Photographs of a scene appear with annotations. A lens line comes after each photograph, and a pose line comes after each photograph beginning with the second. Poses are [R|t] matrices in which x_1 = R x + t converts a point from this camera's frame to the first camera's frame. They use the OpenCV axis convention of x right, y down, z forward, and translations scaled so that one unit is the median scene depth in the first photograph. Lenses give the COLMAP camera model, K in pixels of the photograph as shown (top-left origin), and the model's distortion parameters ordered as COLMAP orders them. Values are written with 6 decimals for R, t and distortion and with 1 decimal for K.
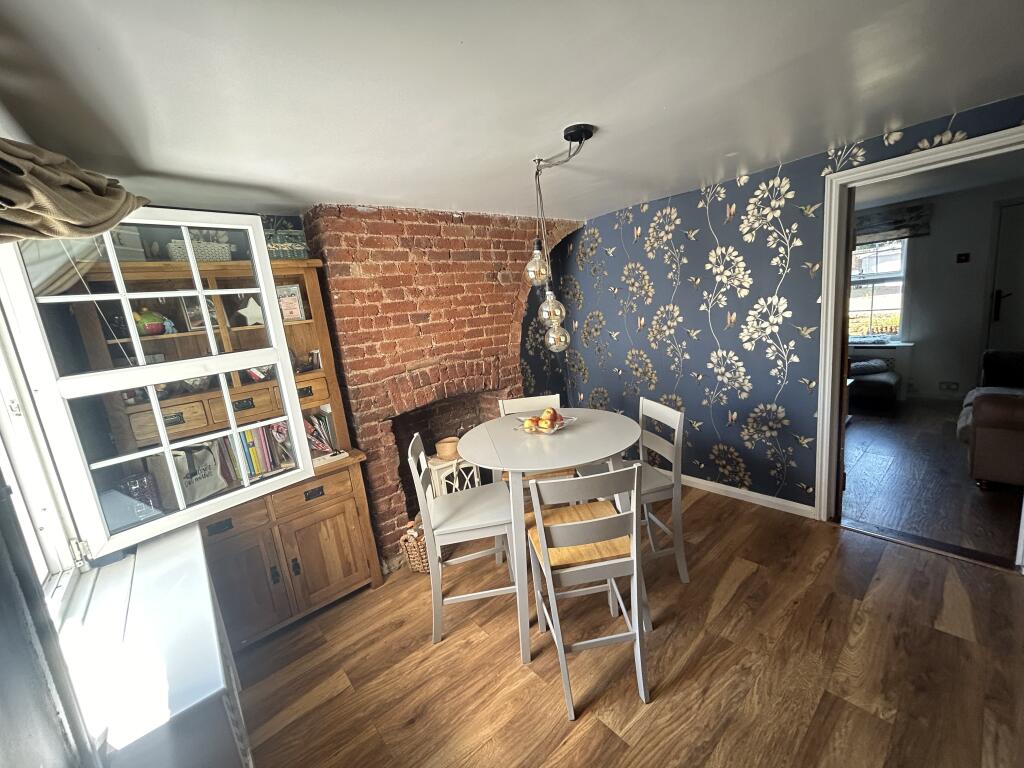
lens RADIAL K [[411.1, 0, 512.0], [0, 411.1, 384.0], [0, 0, 1]] dist [0.001430, 0.000349]
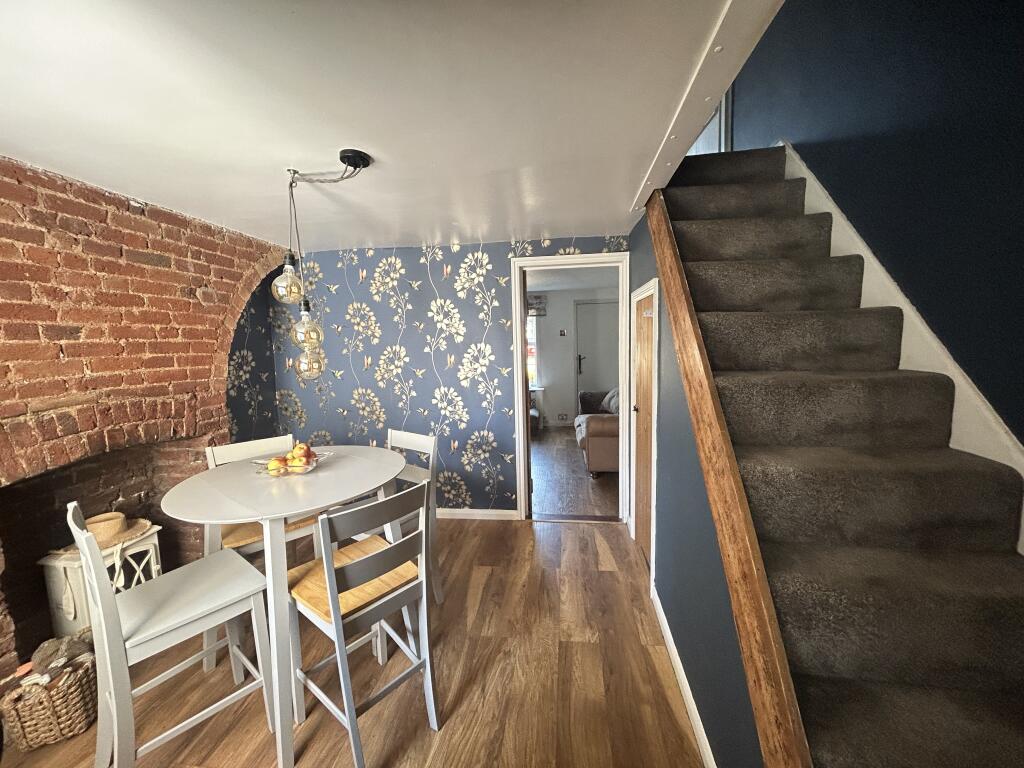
lens RADIAL K [[411.9, 0, 512.0], [0, 411.9, 384.0], [0, 0, 1]] dist [-0.001306, -0.000091]
pose [[0.740275, 0.013825, 0.672162, -0.127596], [0.073298, 0.992169, -0.101133, 0.041220], [-0.668297, 0.124134, 0.733464, 0.035662]]
